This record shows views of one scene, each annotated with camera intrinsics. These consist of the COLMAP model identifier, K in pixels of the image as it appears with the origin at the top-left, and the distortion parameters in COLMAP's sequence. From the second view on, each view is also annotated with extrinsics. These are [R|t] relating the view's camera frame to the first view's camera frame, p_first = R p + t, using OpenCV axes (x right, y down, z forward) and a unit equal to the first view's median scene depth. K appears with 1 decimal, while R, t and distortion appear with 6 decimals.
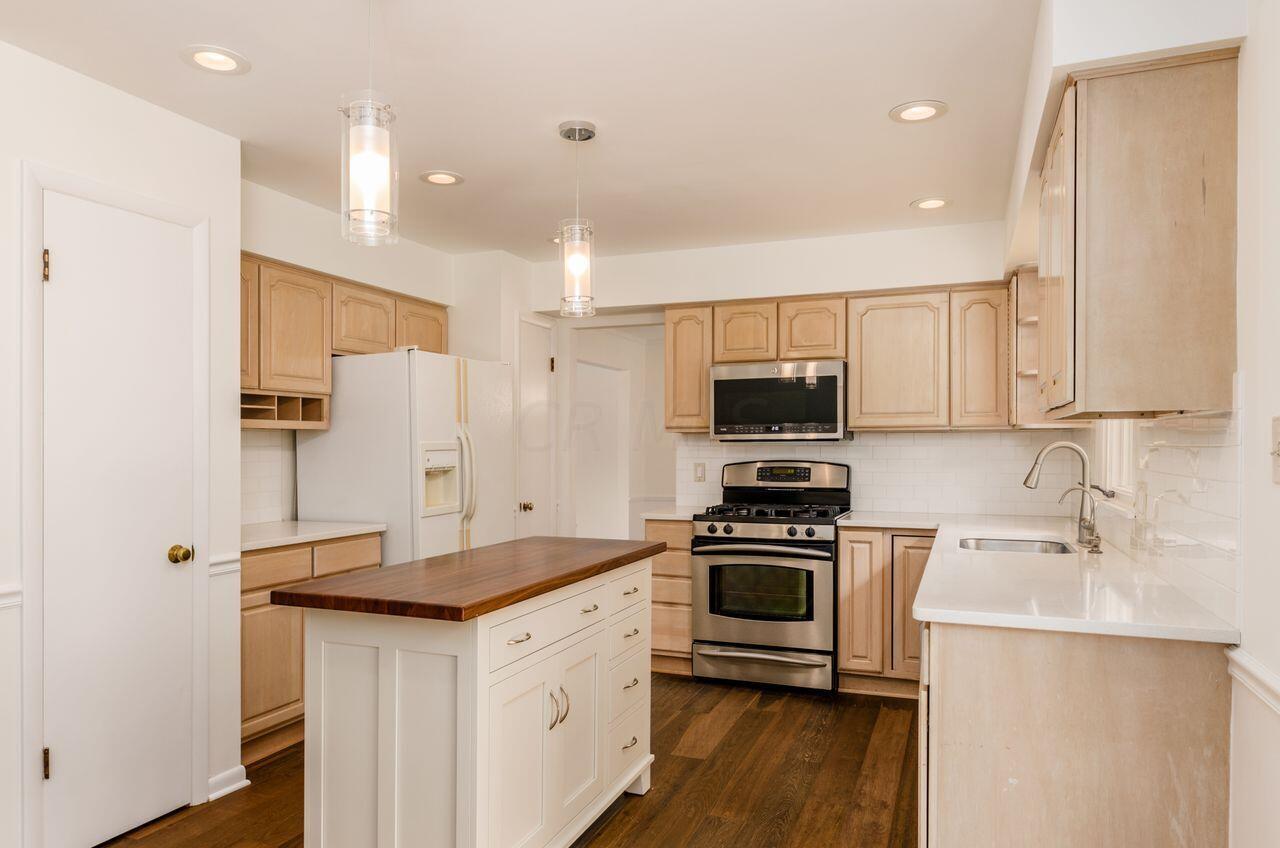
lens RADIAL K [[864.3, 0, 637.9], [0, 864.3, 434.9], [0, 0, 1]] dist [0.016077, -0.008112]
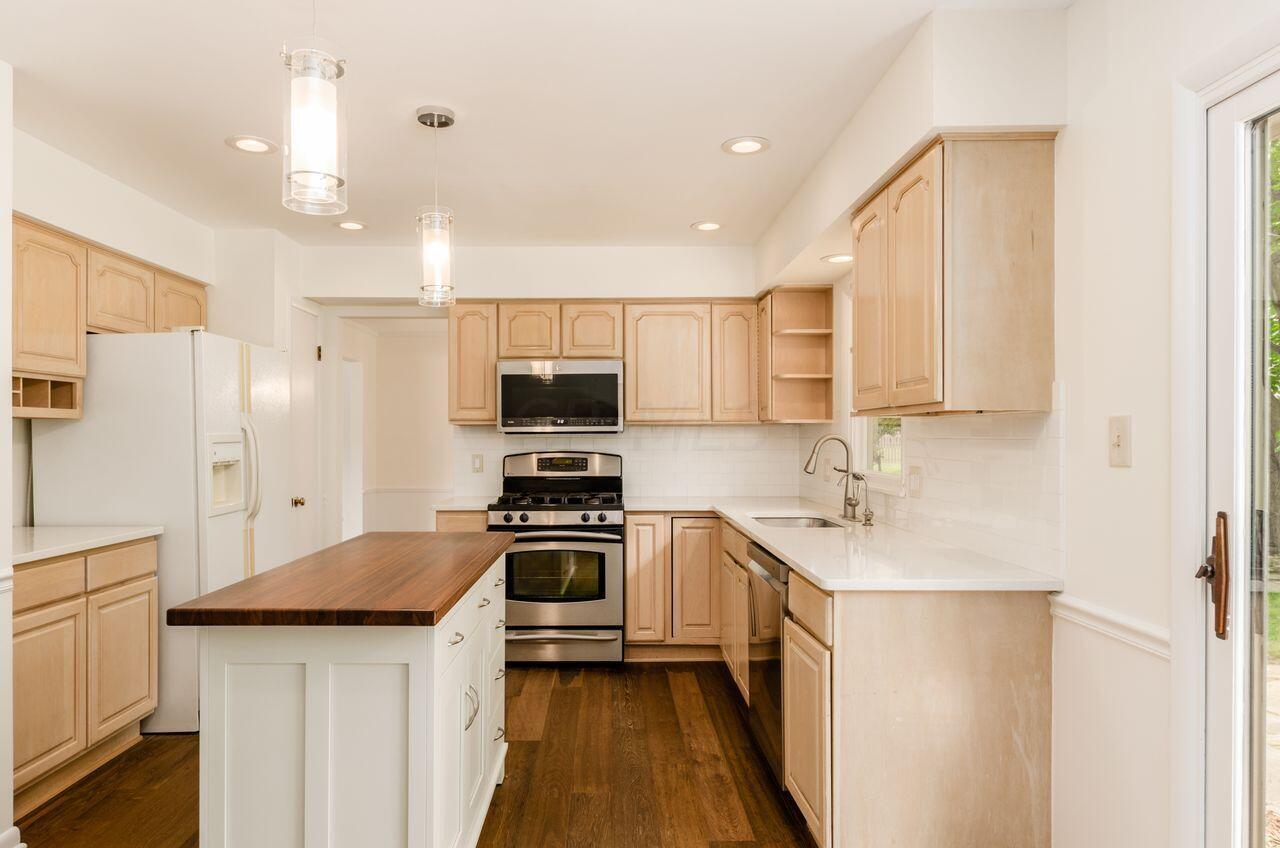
lens RADIAL K [[806.9, 0, 641.0], [0, 806.9, 424.9], [0, 0, 1]] dist [0.010472, -0.003413]
pose [[0.927190, 0.006388, 0.374537, -0.172620], [-0.005233, 0.999978, -0.004100, 0.000455], [-0.374555, 0.001842, 0.927203, 0.056452]]
